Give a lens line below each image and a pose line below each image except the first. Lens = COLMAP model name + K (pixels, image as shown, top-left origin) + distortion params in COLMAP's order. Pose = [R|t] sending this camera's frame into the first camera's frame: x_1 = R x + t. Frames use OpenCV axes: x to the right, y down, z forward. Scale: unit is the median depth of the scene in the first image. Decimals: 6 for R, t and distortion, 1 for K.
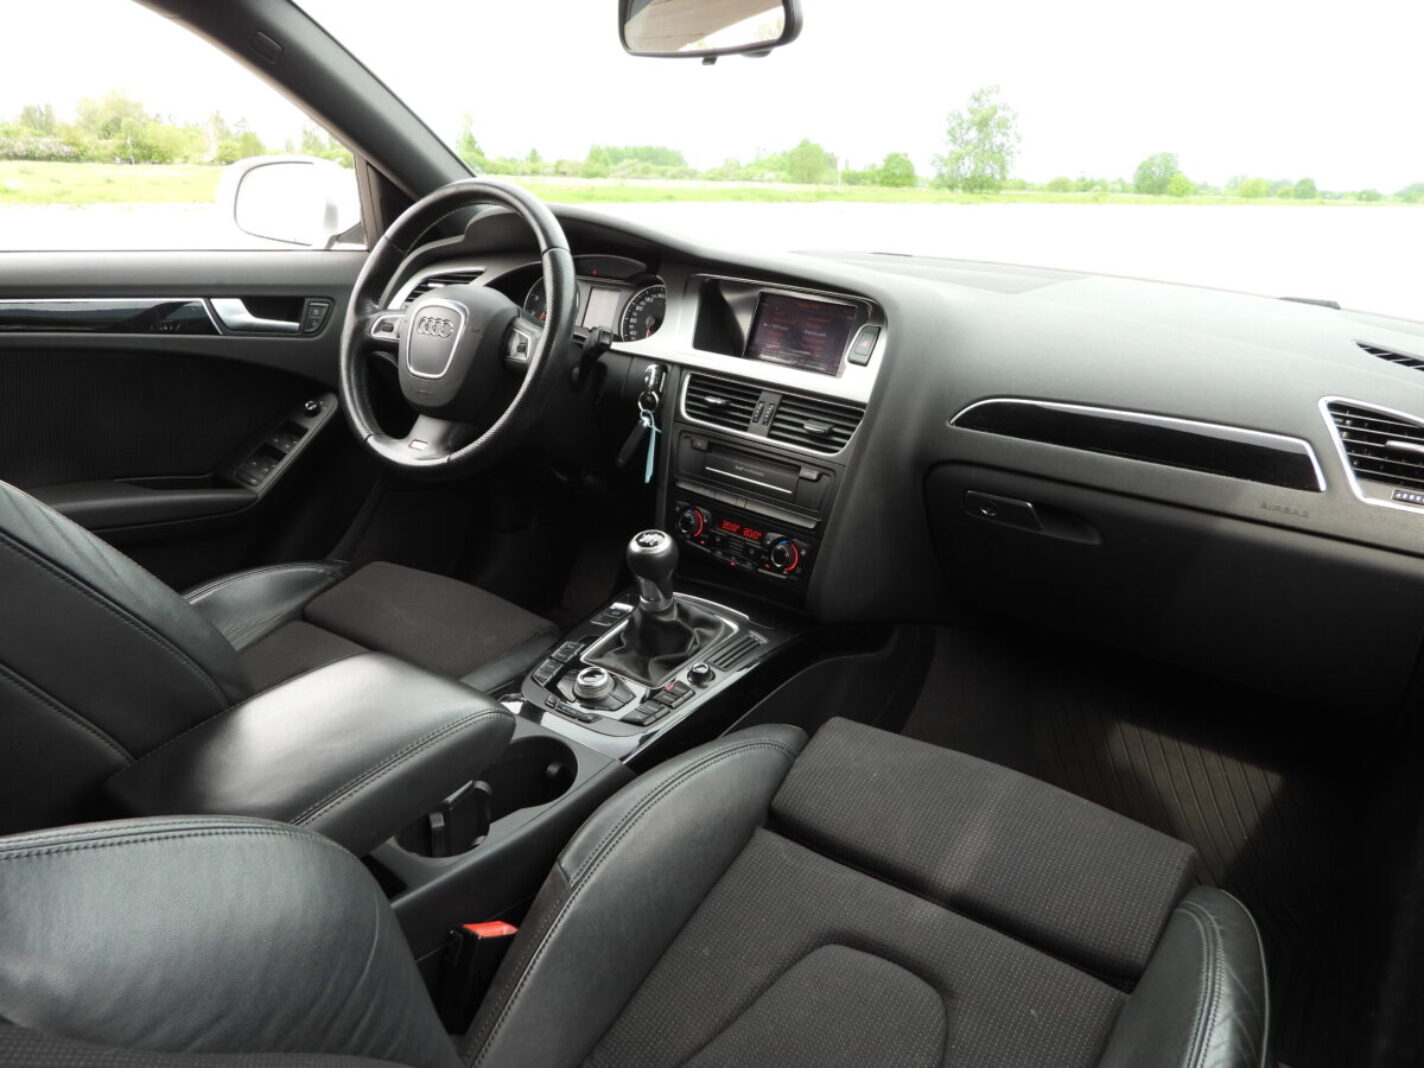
lens RADIAL K [[1018.7, 0, 714.7], [0, 1018.7, 537.8], [0, 0, 1]] dist [-0.016203, 0.013604]
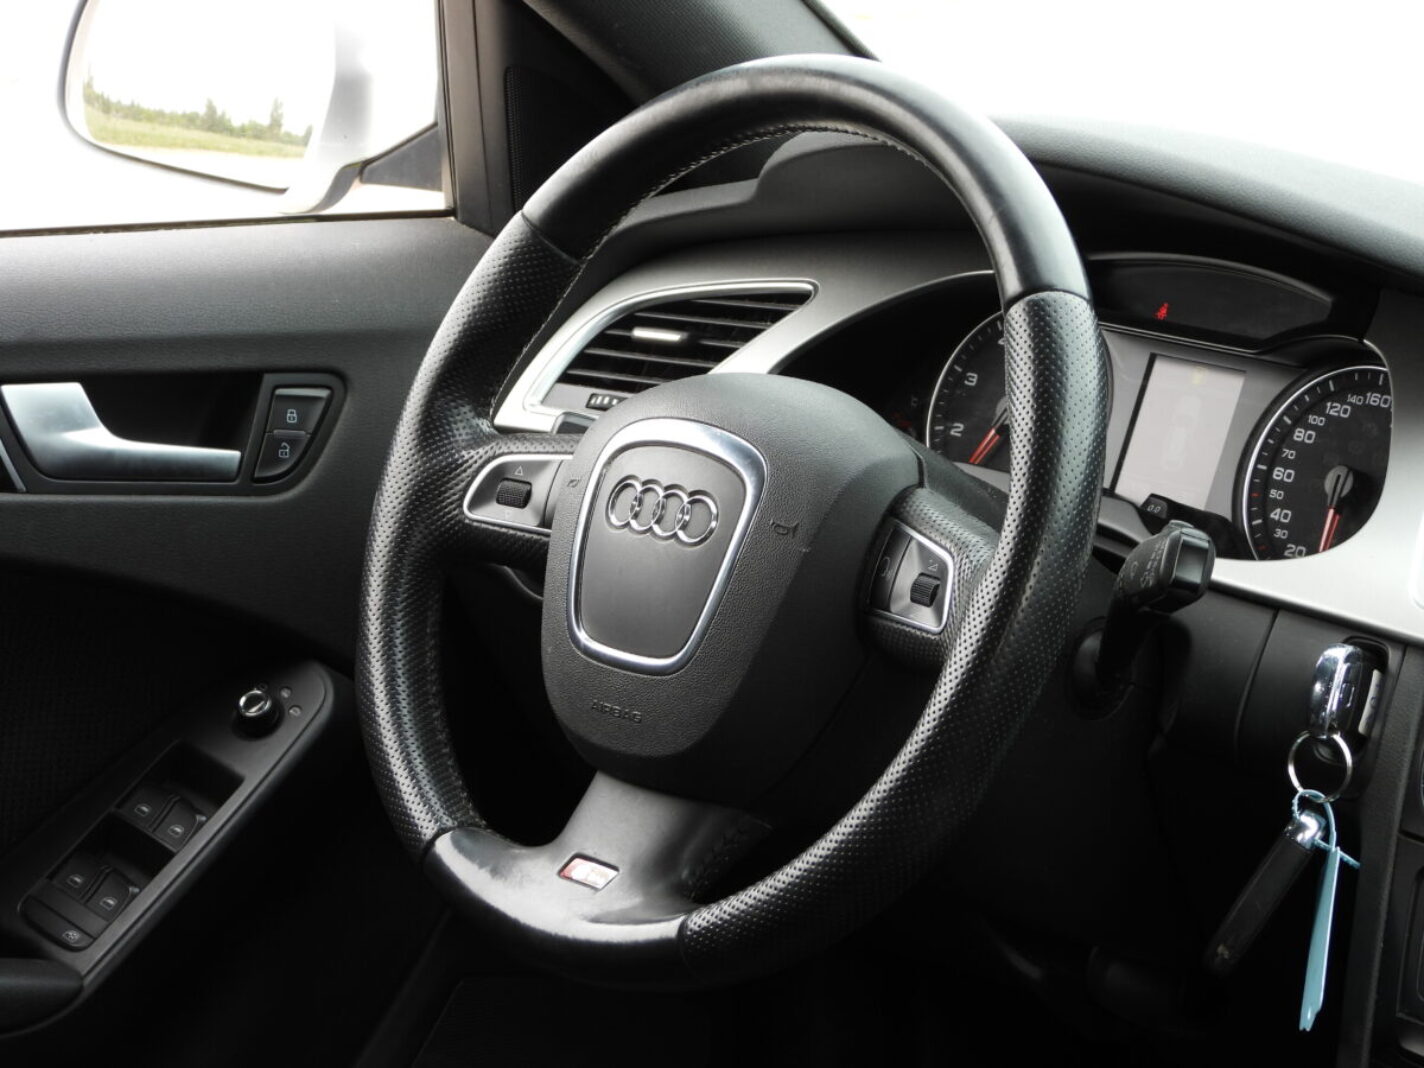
lens RADIAL K [[3891.6, 0, 726.4], [0, 3891.6, 532.3], [0, 0, 1]] dist [-0.126068, 0.000000]
pose [[0.975252, 0.029512, -0.219118, 0.014426], [-0.058652, 0.990077, -0.127698, -0.042774], [0.213175, 0.137389, 0.967306, -0.180858]]
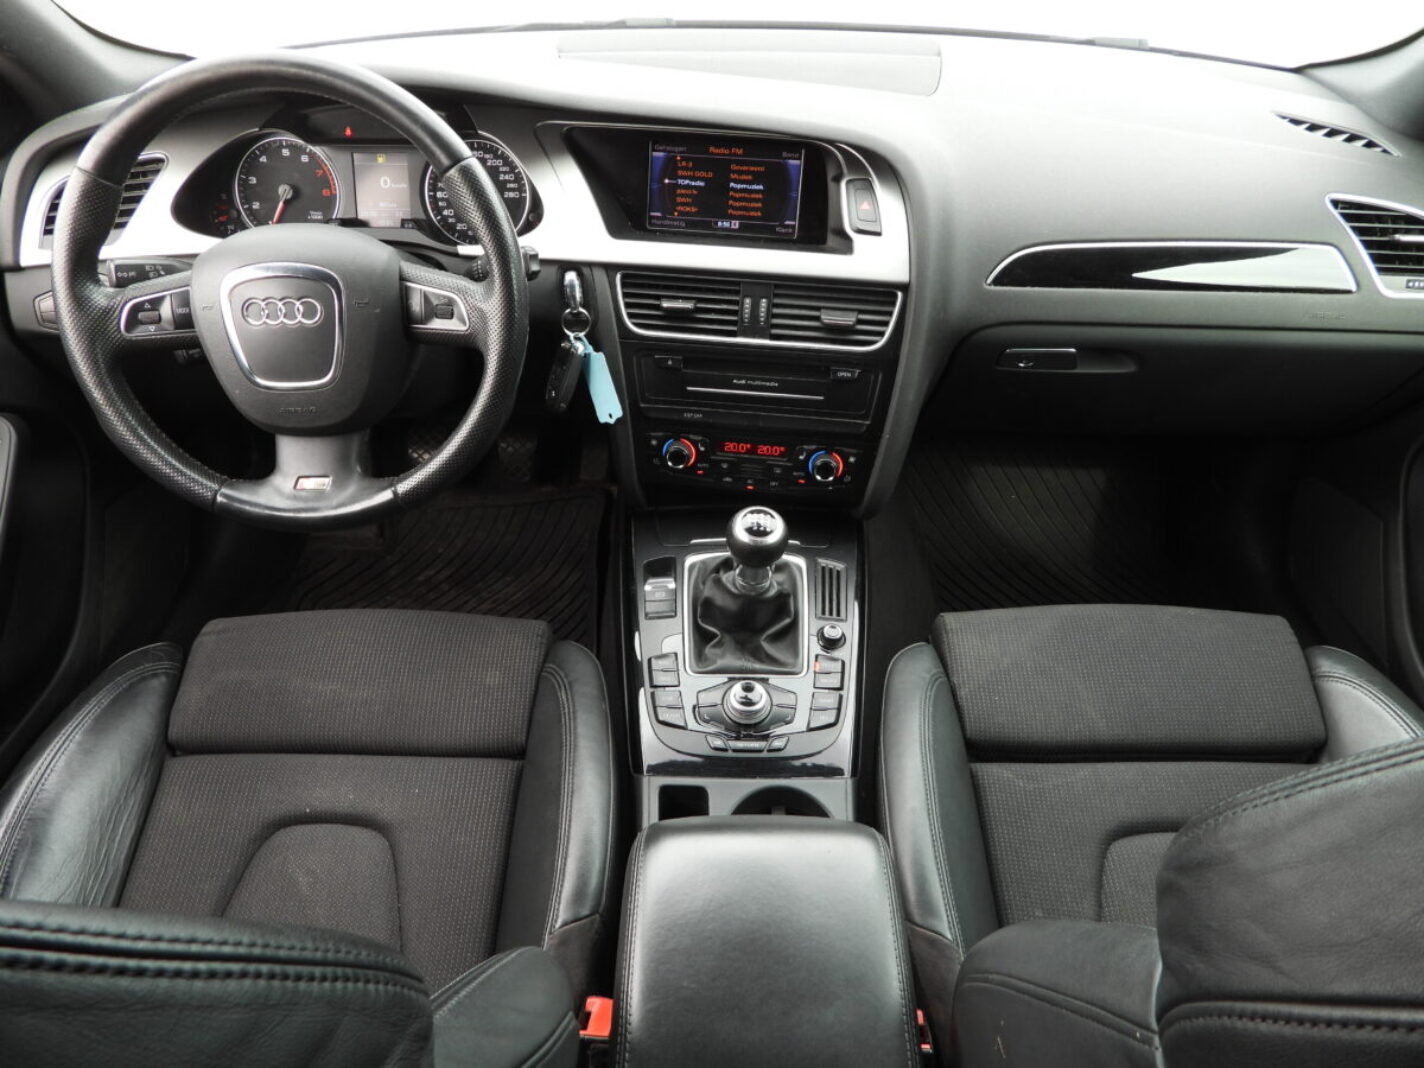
lens RADIAL K [[1018.7, 0, 717.1], [0, 1018.7, 536.6], [0, 0, 1]] dist [-0.016203, 0.013604]
pose [[0.814147, -0.380039, 0.439017, -0.377057], [0.218955, 0.901182, 0.374071, -0.251183], [-0.537796, -0.208424, 0.816906, 0.278134]]
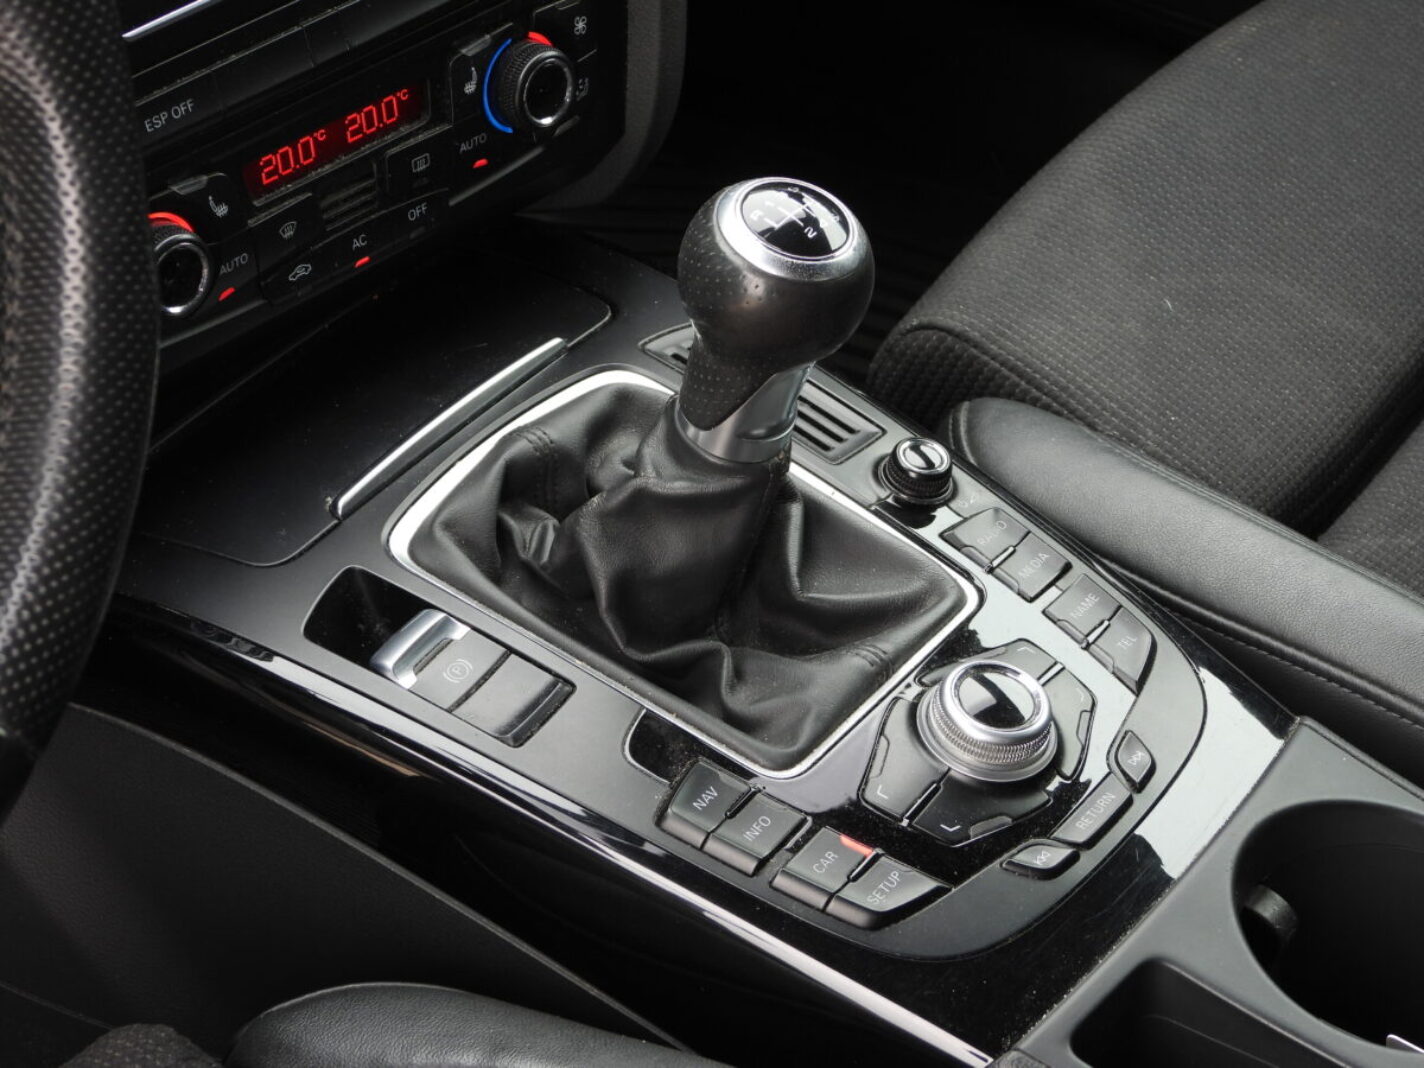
lens RADIAL K [[3333.4, 0, 712.5], [0, 3333.4, 536.3], [0, 0, 1]] dist [-0.162434, 0.000000]
pose [[-0.007624, -0.635092, 0.772399, -0.647215], [0.330869, 0.727311, 0.601286, -0.383458], [-0.943646, 0.260146, 0.204587, 0.709874]]
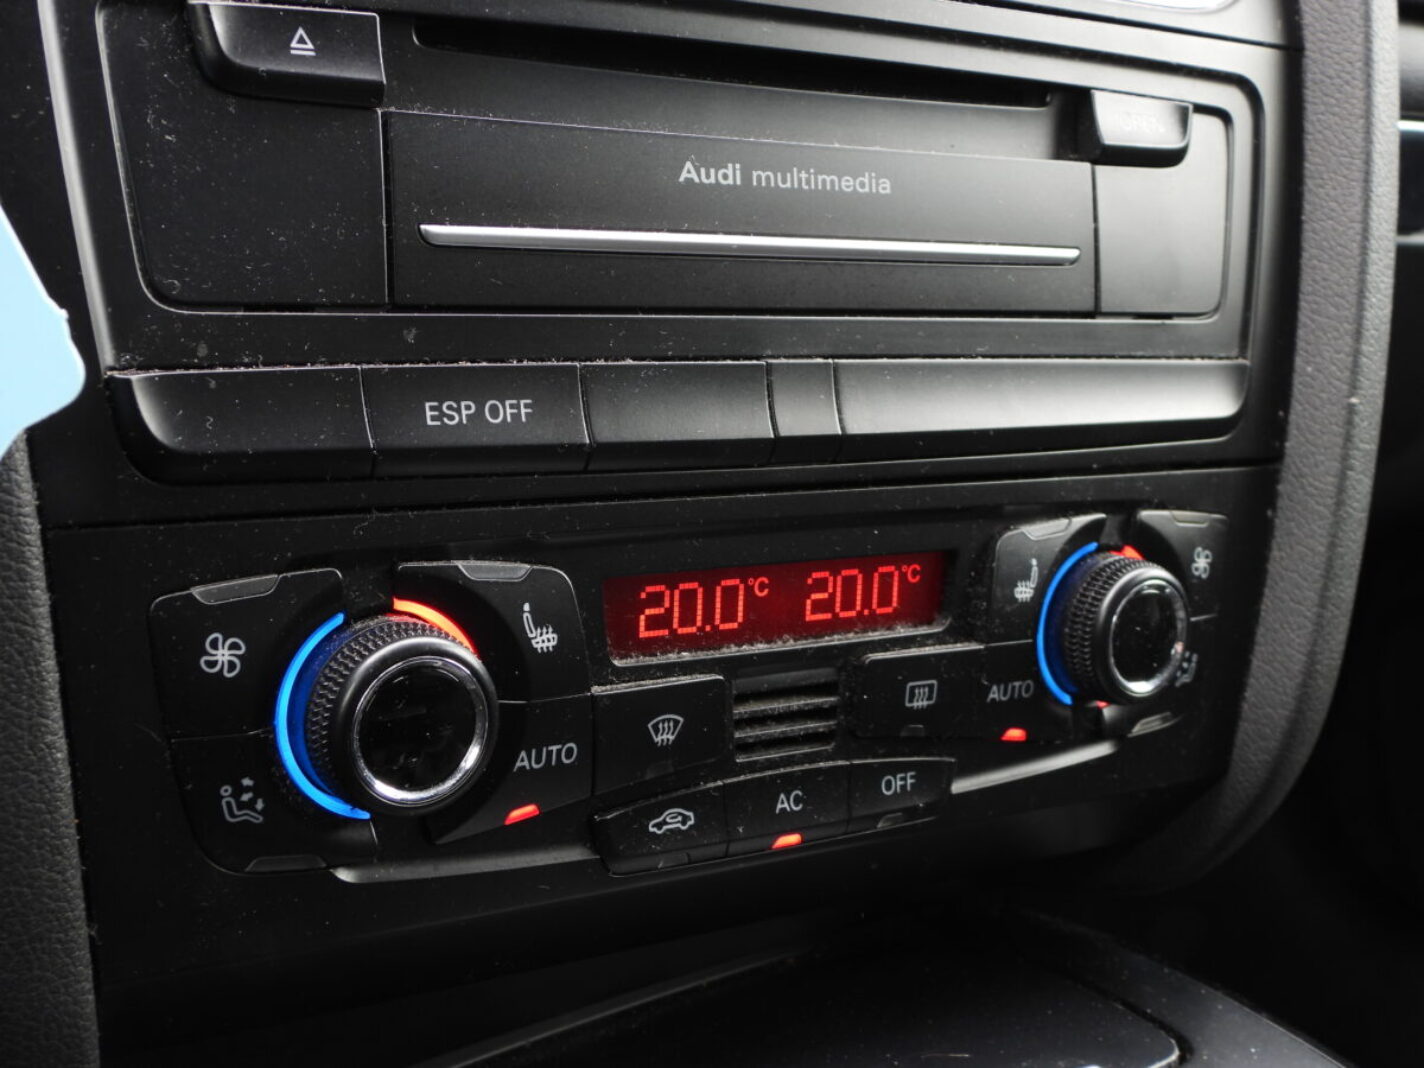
lens RADIAL K [[1826.2, 0, 714.4], [0, 1826.2, 529.8], [0, 0, 1]] dist [-0.034250, 0.000000]
pose [[0.208298, -0.254583, 0.944351, -0.205807], [0.232689, 0.950706, 0.204972, -0.068326], [-0.949983, 0.177045, 0.257269, 0.876030]]
